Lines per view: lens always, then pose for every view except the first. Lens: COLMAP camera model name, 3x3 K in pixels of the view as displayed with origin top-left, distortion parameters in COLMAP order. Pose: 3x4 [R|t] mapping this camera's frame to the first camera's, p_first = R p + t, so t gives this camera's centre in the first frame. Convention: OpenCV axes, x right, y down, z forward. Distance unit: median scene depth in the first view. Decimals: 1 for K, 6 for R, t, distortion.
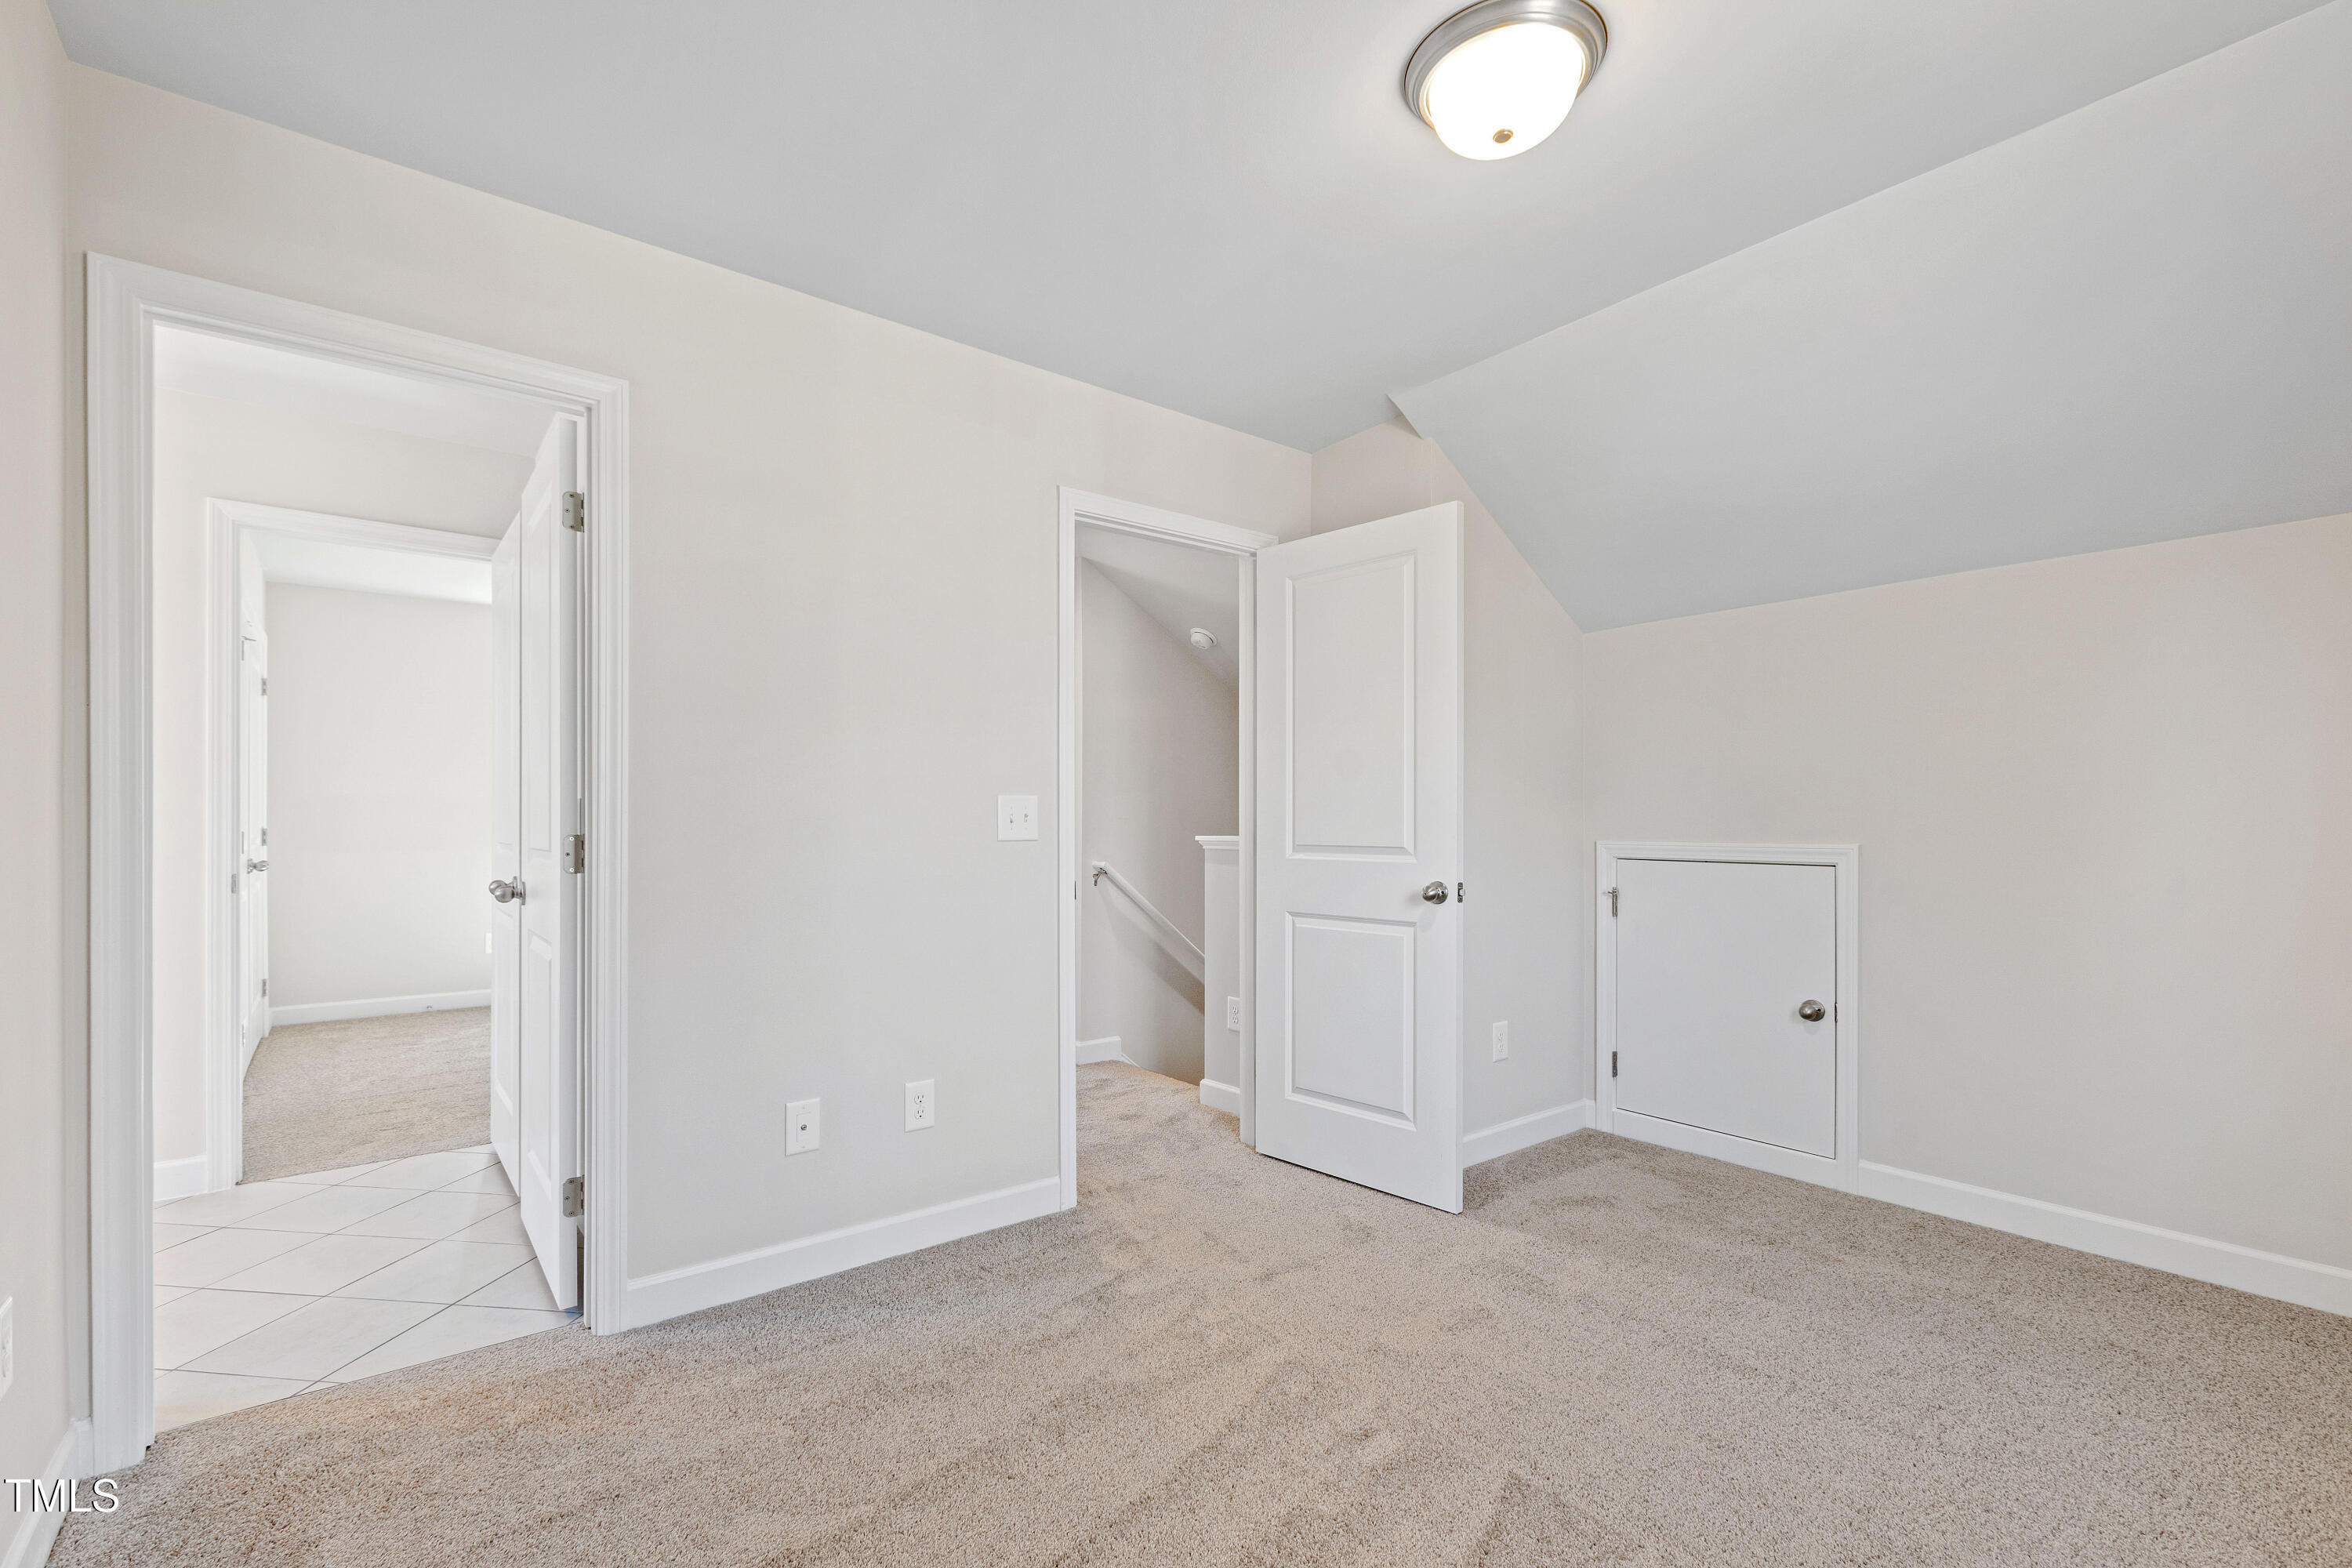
lens RADIAL K [[1017.6, 0, 1167.7], [0, 1017.6, 818.9], [0, 0, 1]] dist [-0.001698, -0.000326]
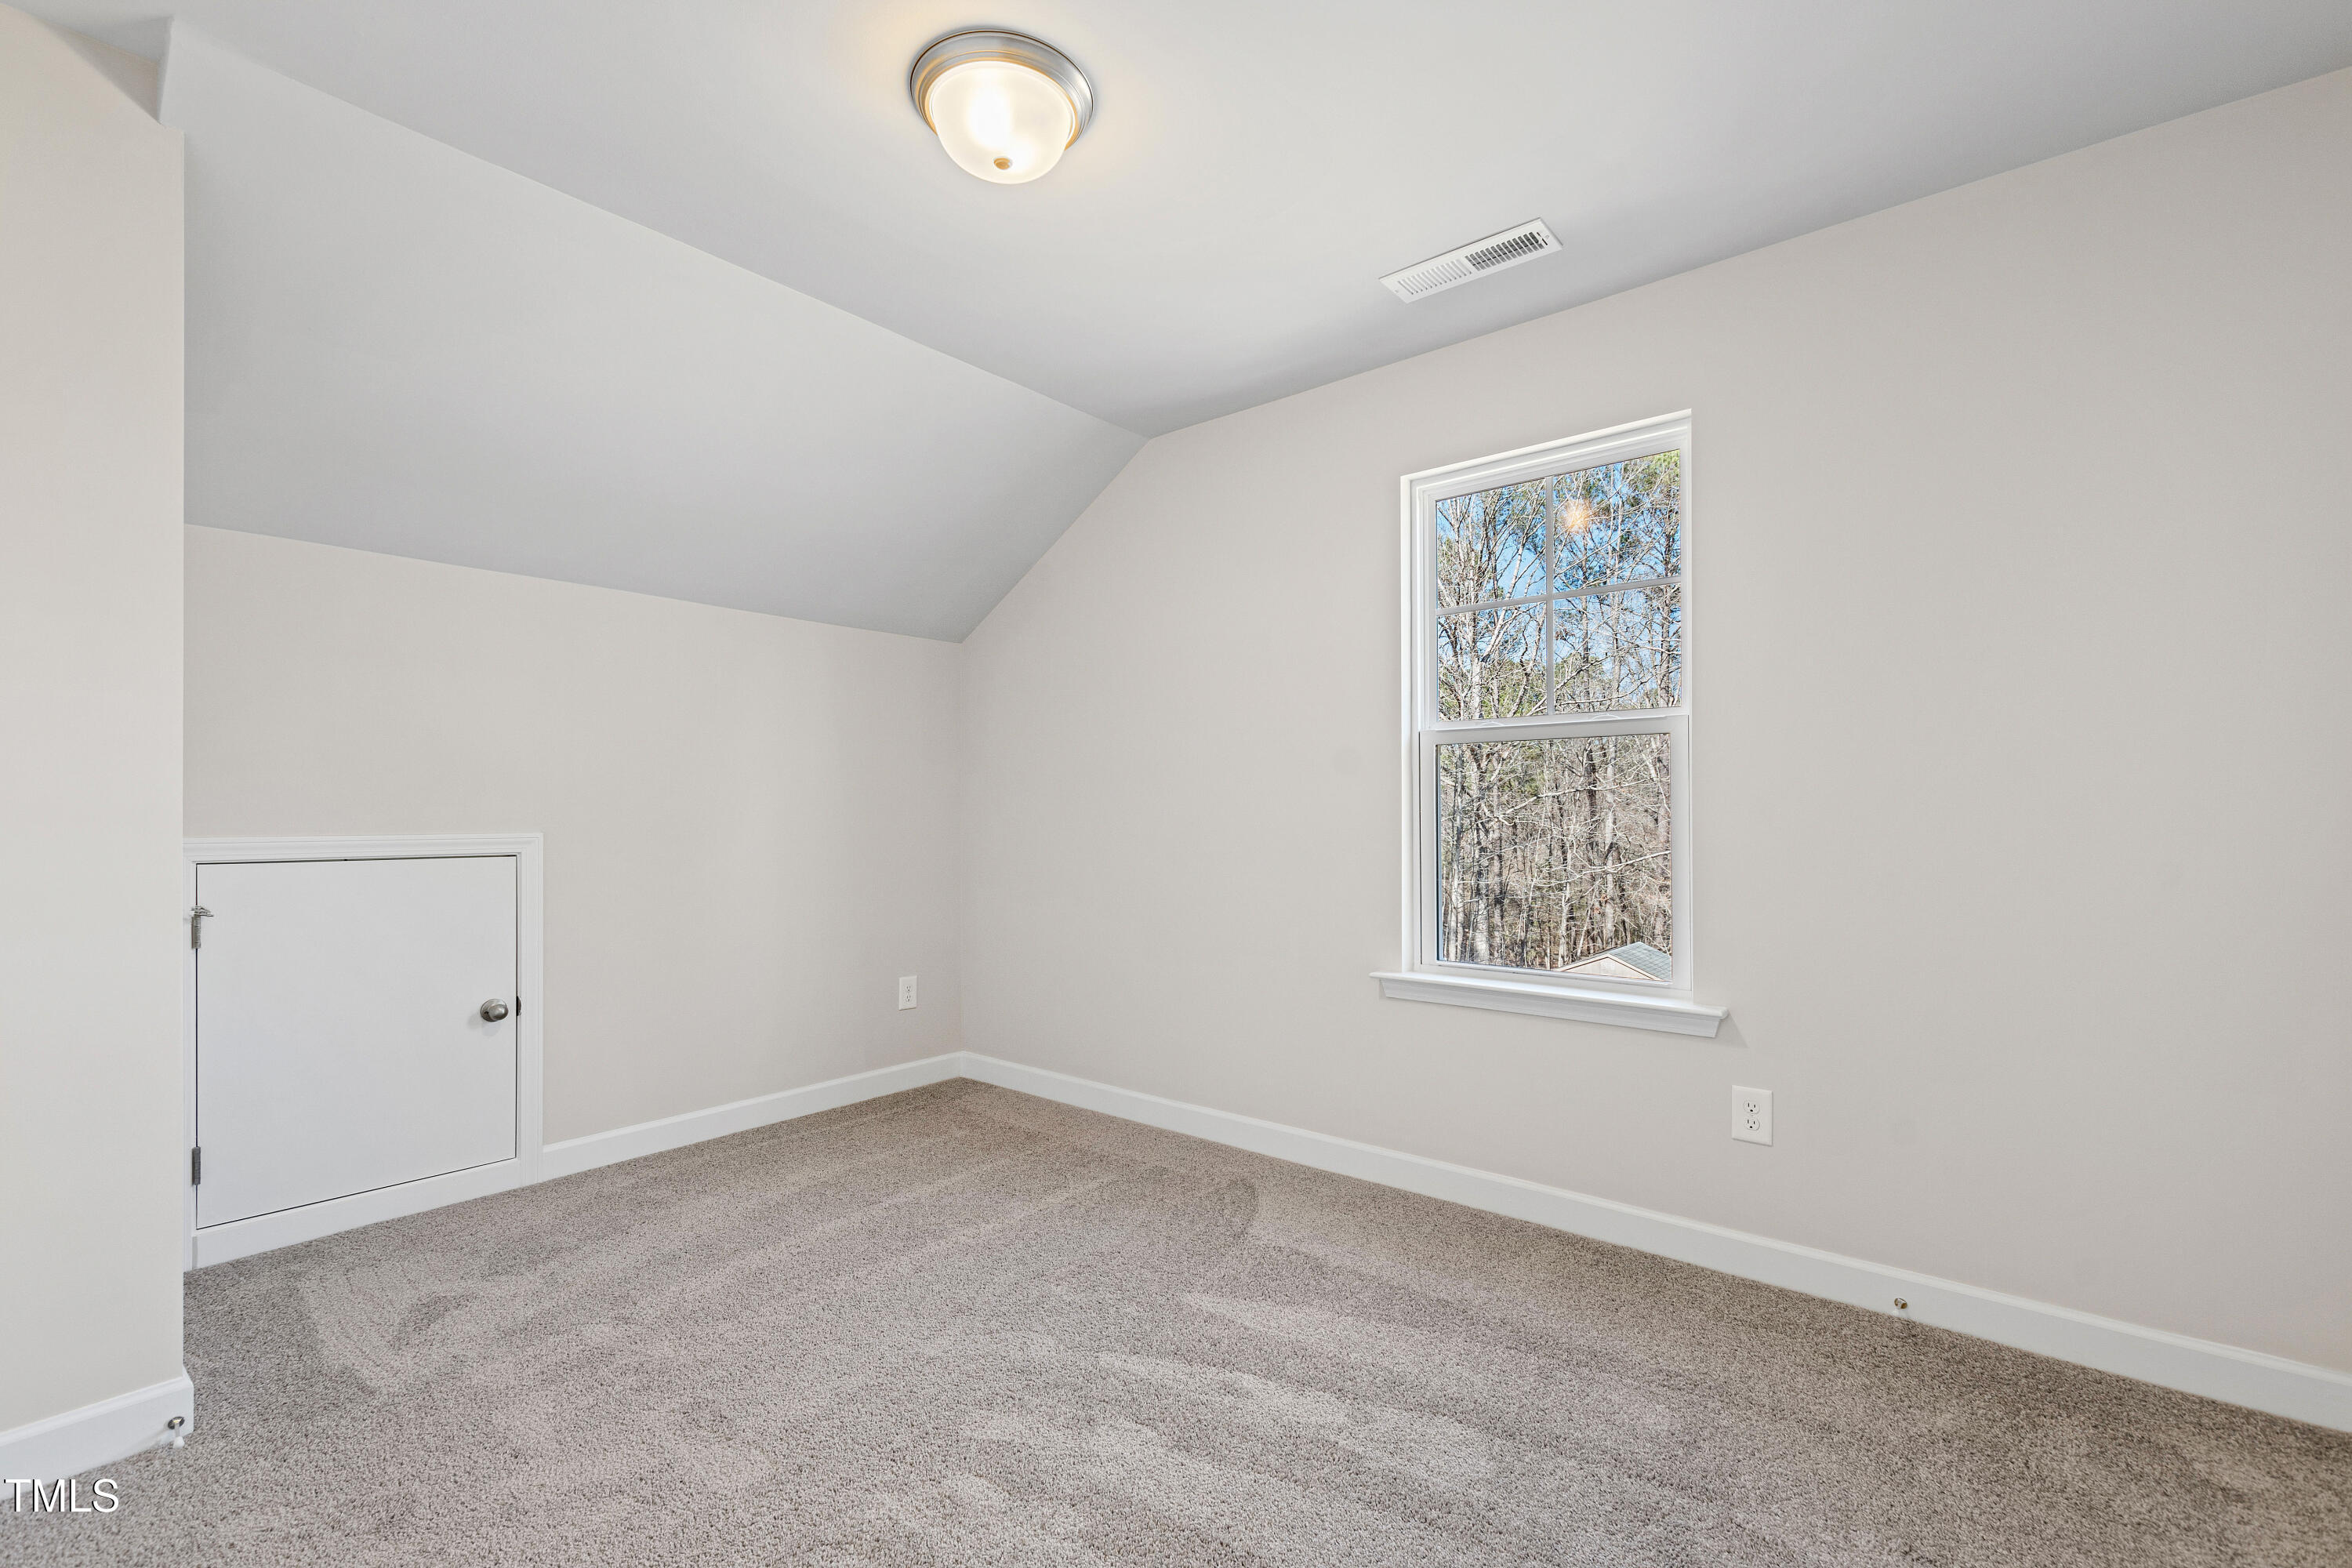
lens RADIAL K [[991.5, 0, 1172.2], [0, 991.5, 807.8], [0, 0, 1]] dist [-0.002187, -0.000239]
pose [[-0.200654, 0.005388, 0.979647, -0.398519], [-0.004405, 0.999970, -0.006402, 0.003493], [-0.979652, -0.005599, -0.200624, 0.574137]]
